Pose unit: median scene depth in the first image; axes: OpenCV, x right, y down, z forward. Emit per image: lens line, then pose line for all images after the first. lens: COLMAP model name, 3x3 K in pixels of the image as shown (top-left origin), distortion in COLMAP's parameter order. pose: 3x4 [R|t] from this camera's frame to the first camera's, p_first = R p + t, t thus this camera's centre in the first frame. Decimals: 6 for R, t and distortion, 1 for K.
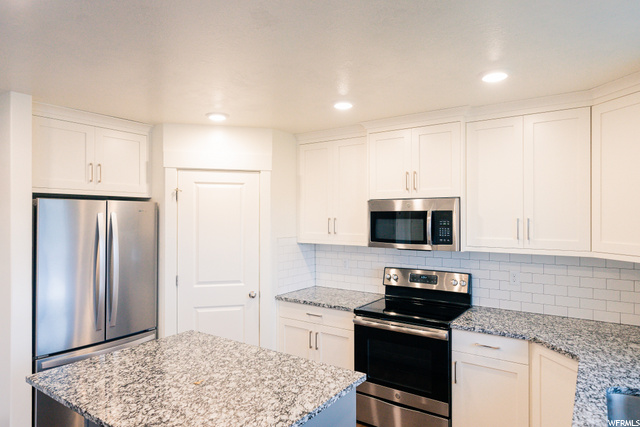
lens RADIAL K [[397.2, 0, 320.0], [0, 397.2, 213.5], [0, 0, 1]] dist [0.001842, 0.000628]
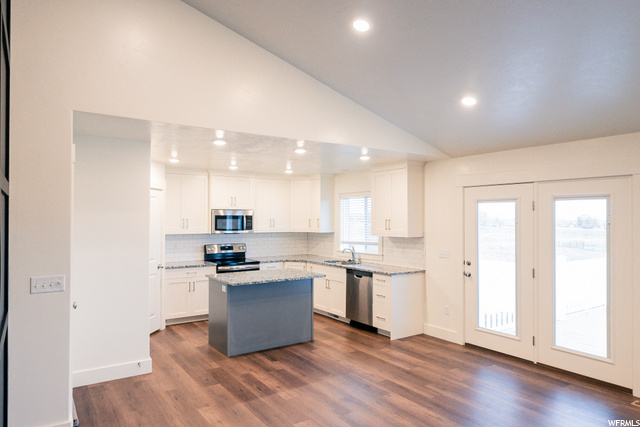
lens RADIAL K [[421.2, 0, 320.0], [0, 421.2, 213.5], [0, 0, 1]] dist [-0.002807, -0.000722]
pose [[0.350554, 0.010759, 0.936481, -1.816161], [-0.007914, 0.999932, -0.008526, -0.000794], [-0.936509, -0.004422, 0.350616, -0.243155]]
